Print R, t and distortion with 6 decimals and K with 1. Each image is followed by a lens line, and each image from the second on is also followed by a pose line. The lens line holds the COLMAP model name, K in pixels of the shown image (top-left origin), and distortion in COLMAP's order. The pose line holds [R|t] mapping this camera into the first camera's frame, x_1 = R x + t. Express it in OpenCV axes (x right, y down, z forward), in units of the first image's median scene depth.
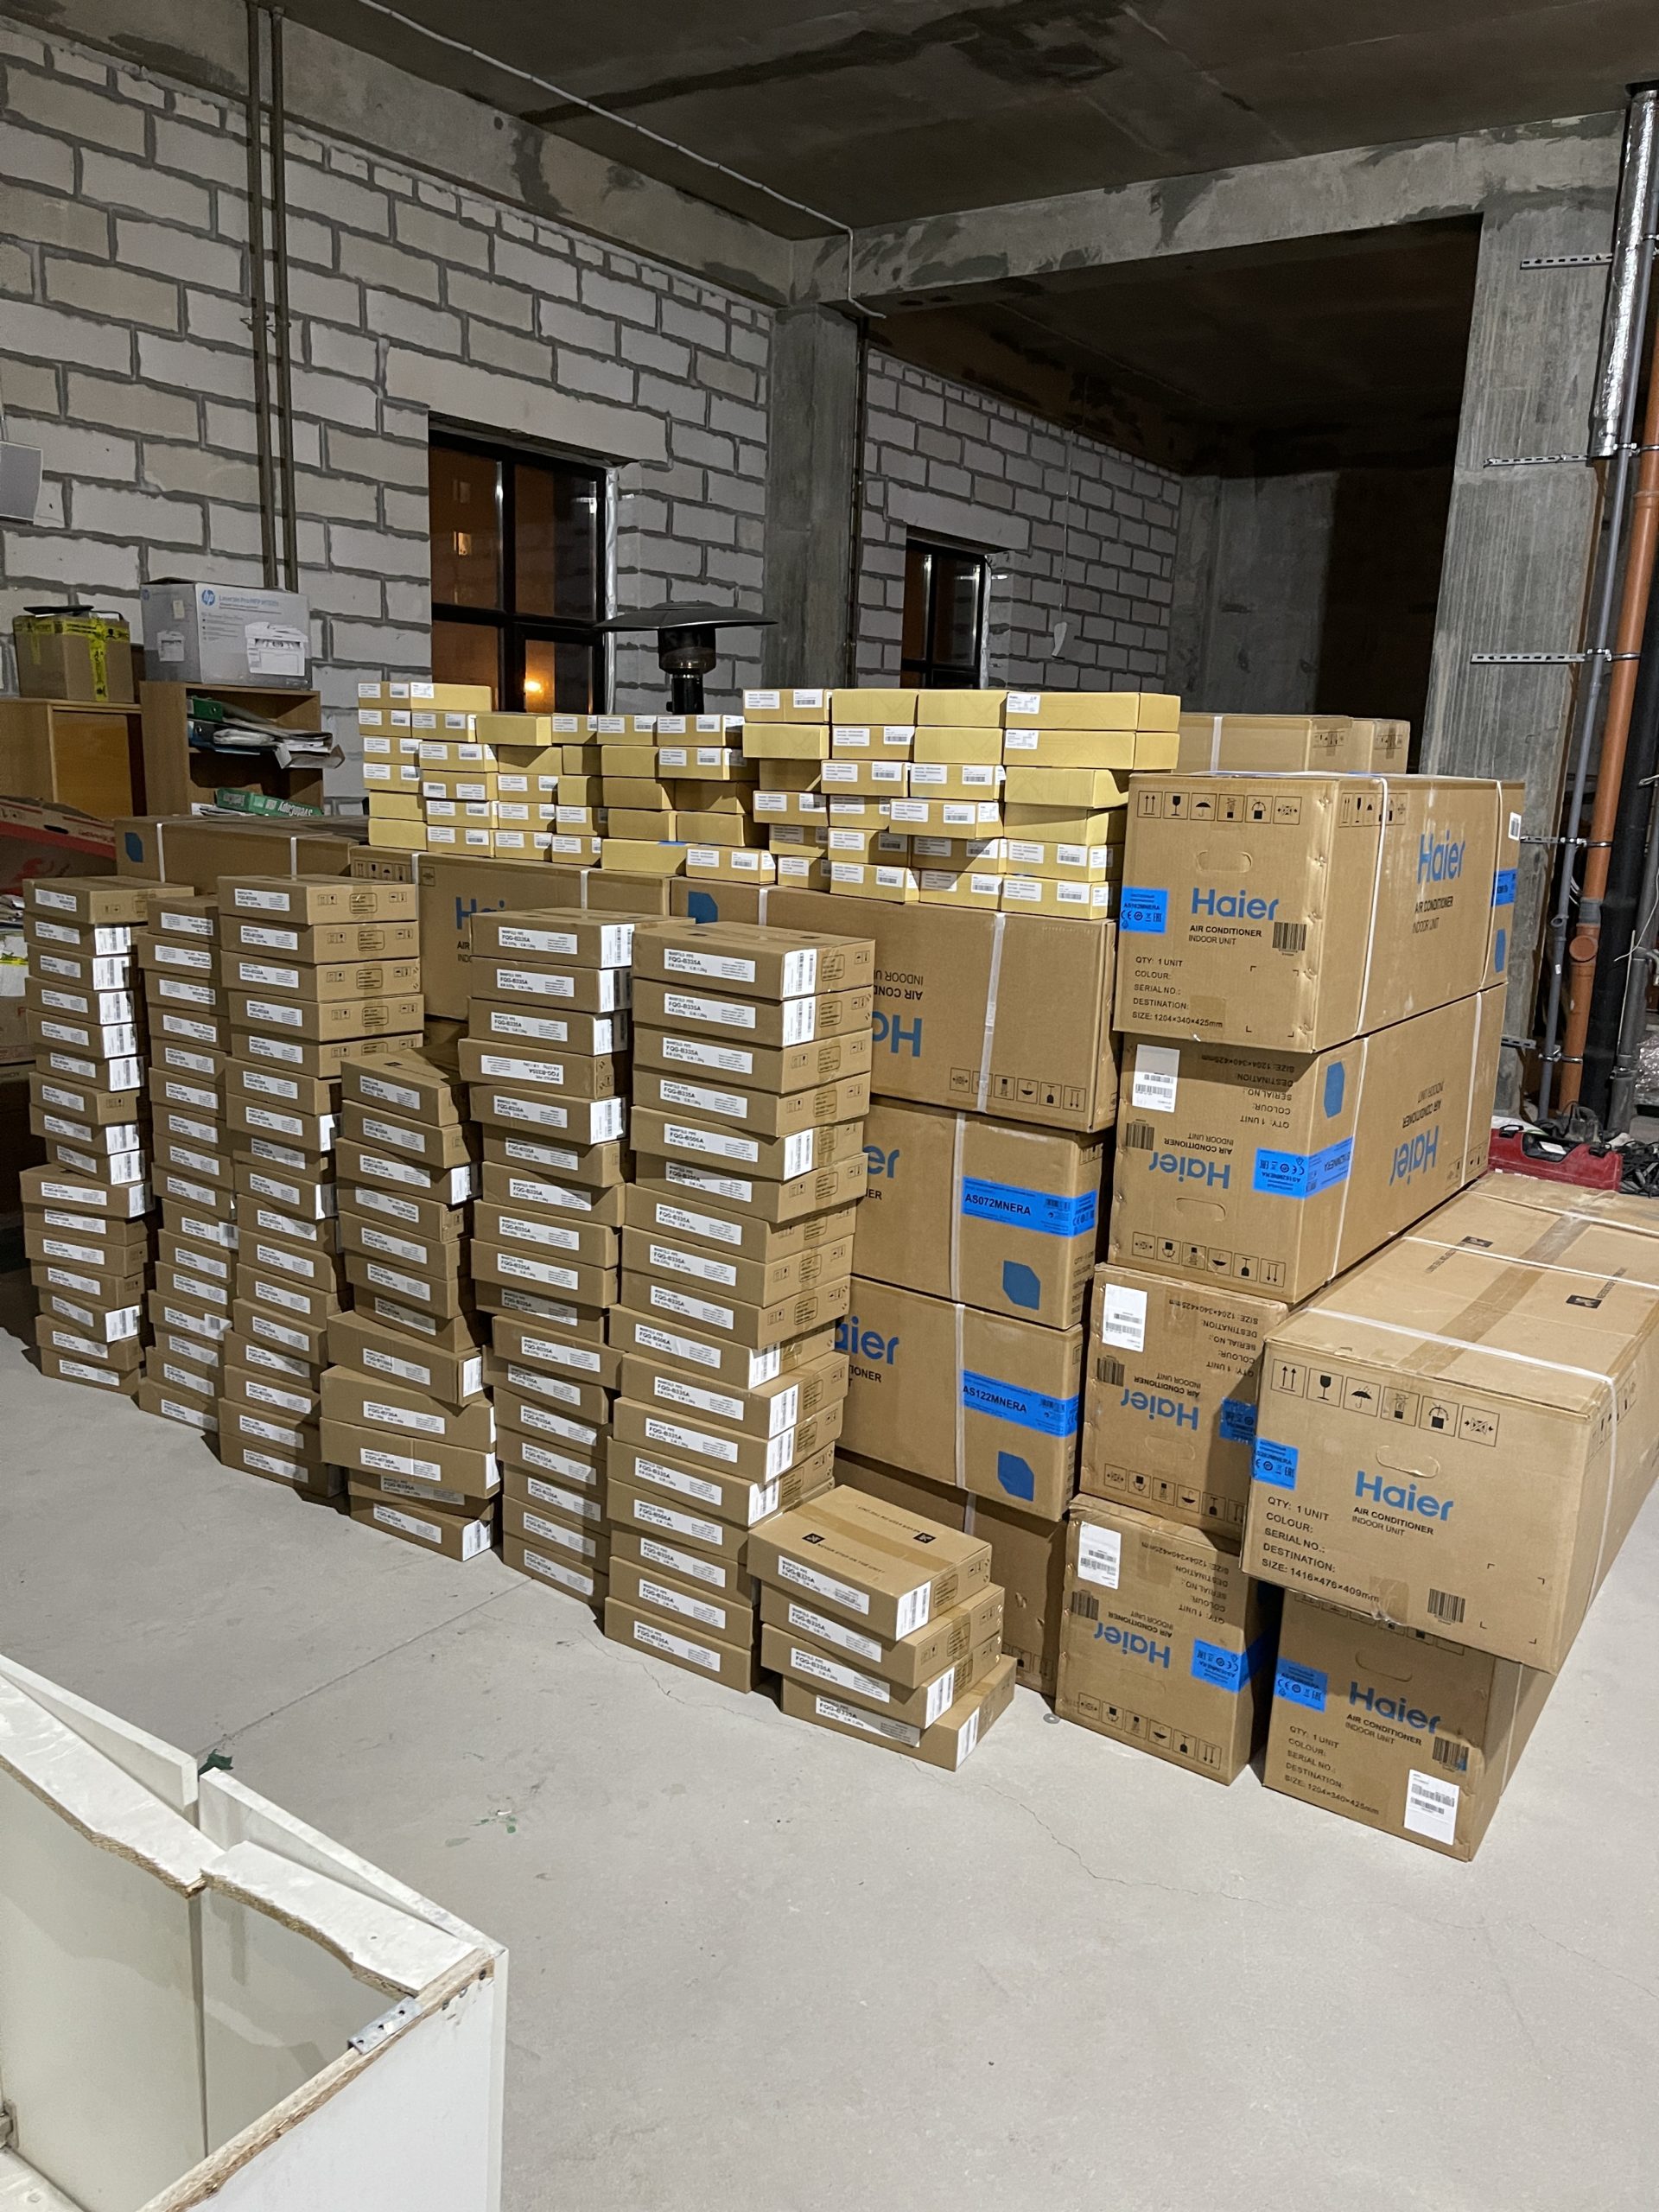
lens RADIAL K [[1685.0, 0, 839.6], [0, 1685.0, 1105.1], [0, 0, 1]] dist [0.039395, -0.038041]
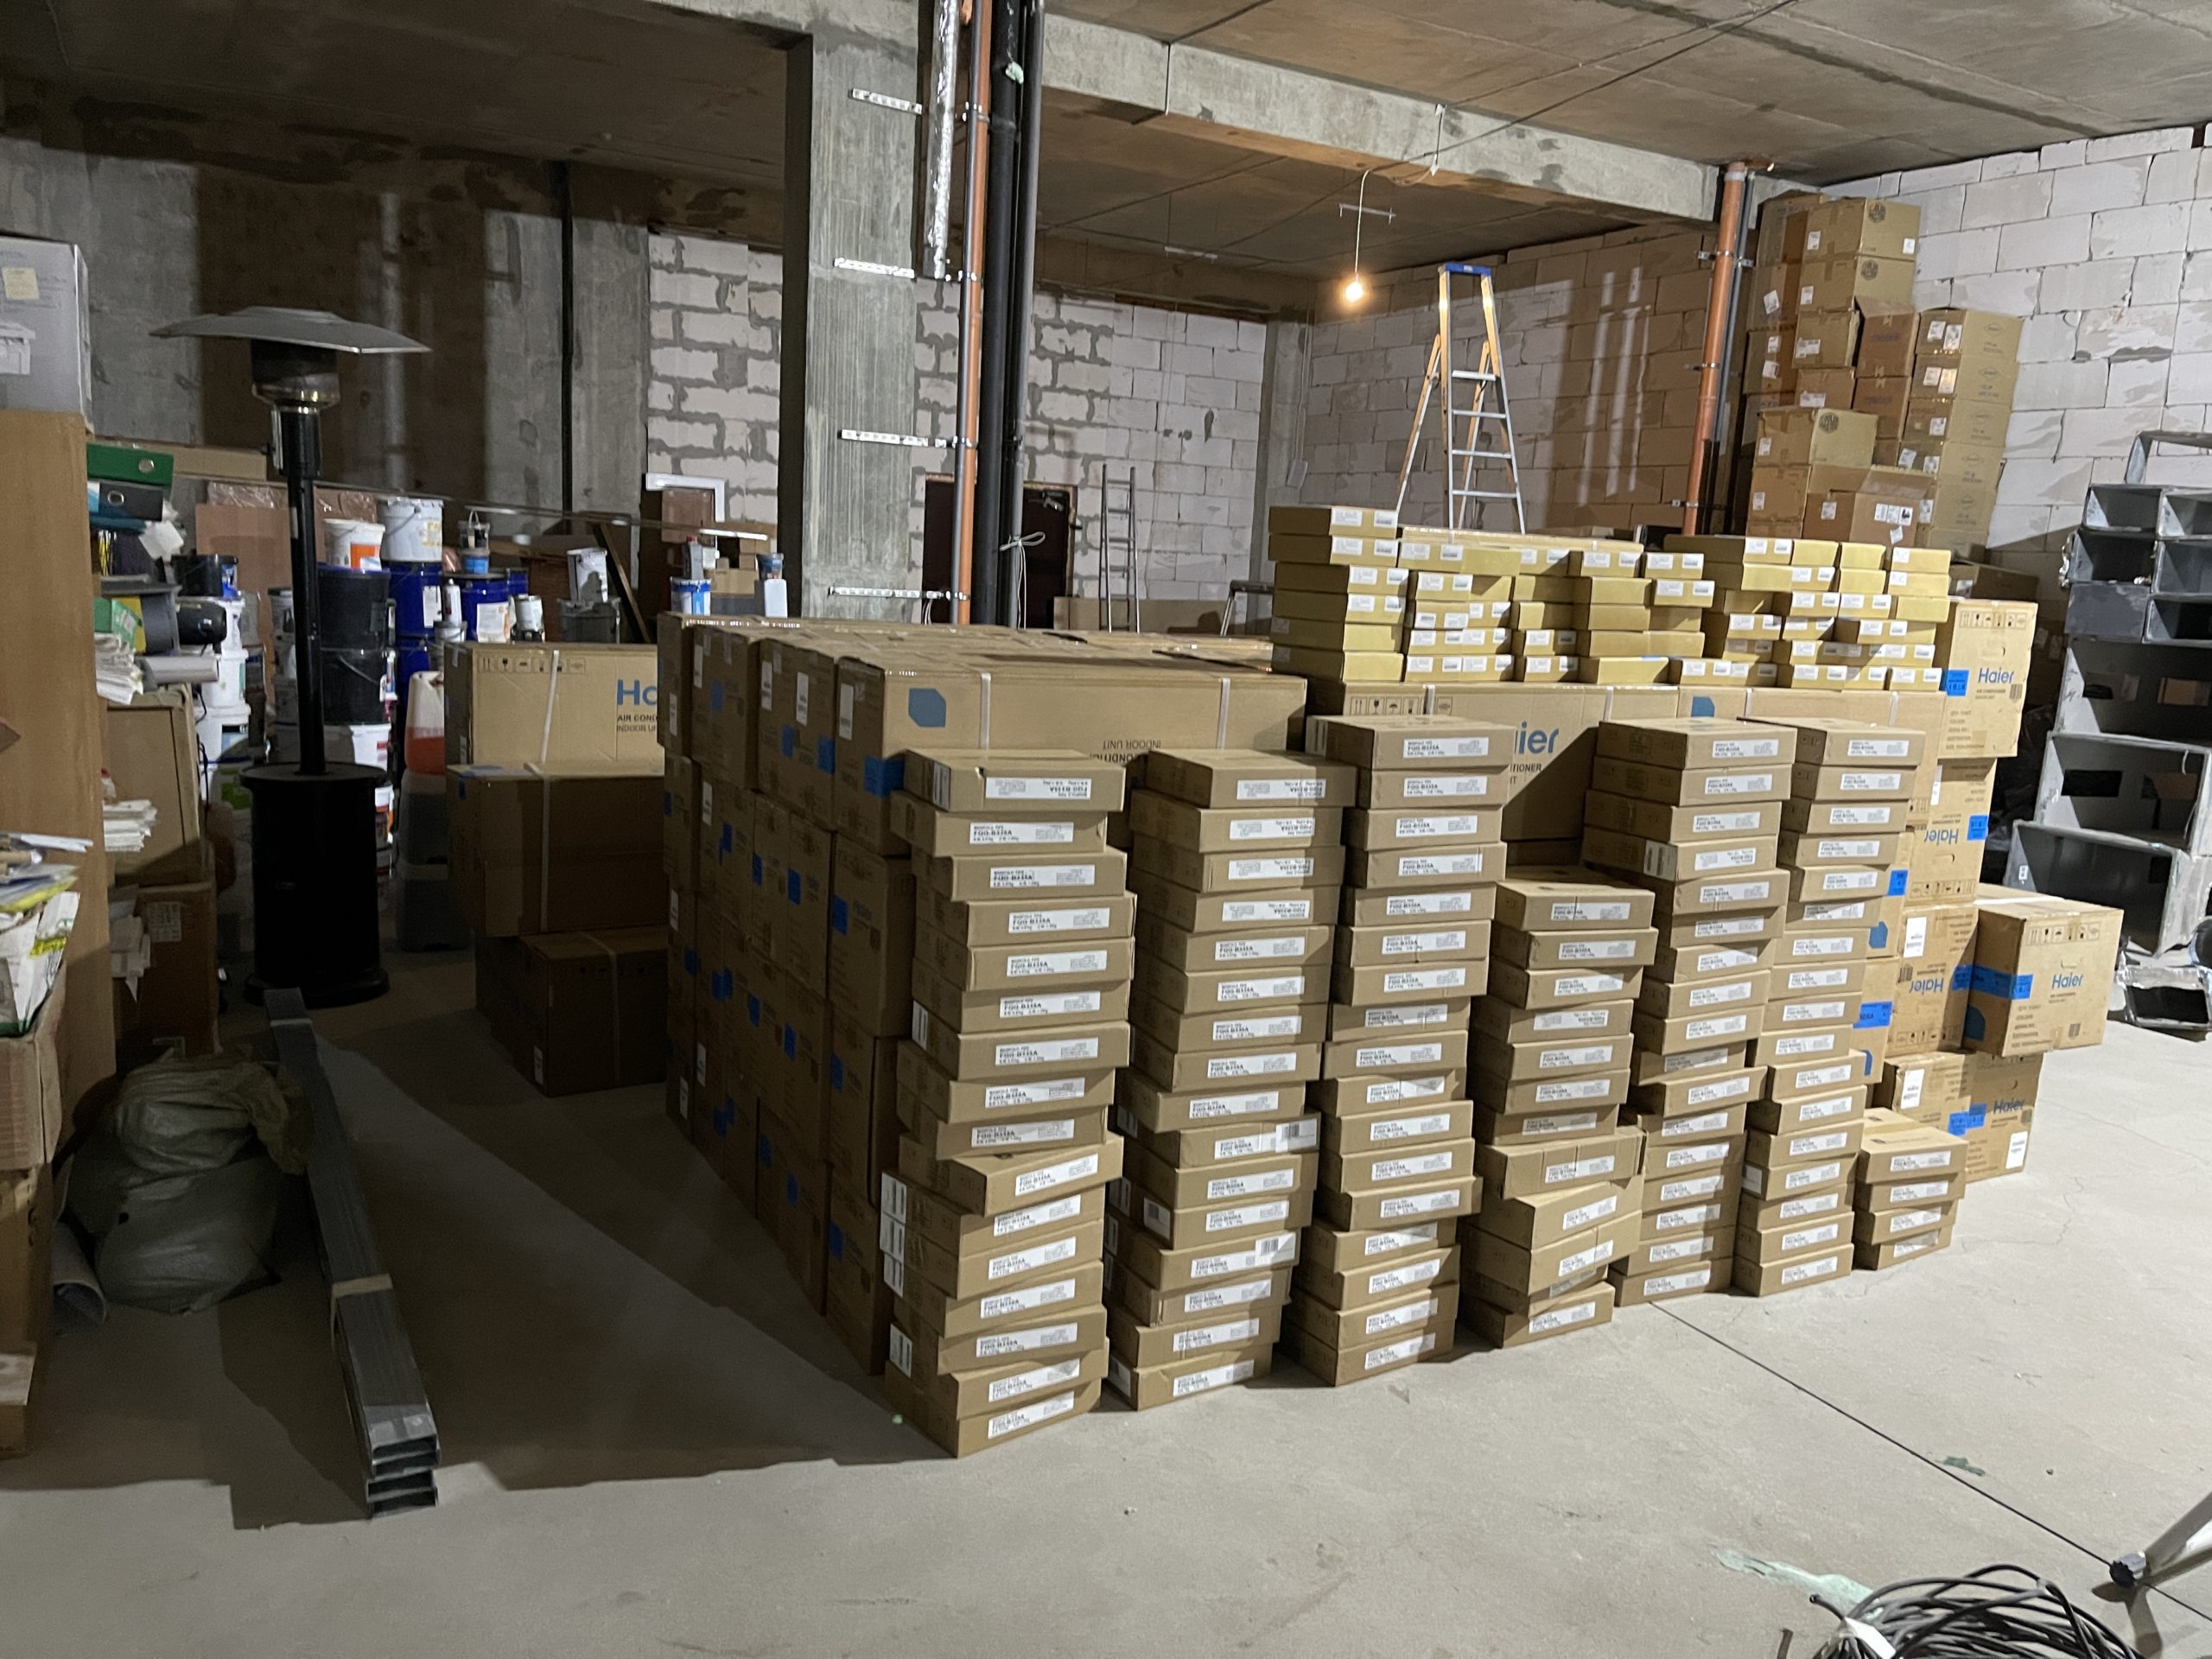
lens RADIAL K [[1685.0, 0, 1112.3], [0, 1685.0, 837.7], [0, 0, 1]] dist [0.039395, -0.038041]
pose [[0.452071, -0.160804, 0.877368, -1.139332], [0.146434, 0.983650, 0.104832, -0.178895], [-0.879880, 0.081085, 0.468226, 0.660596]]
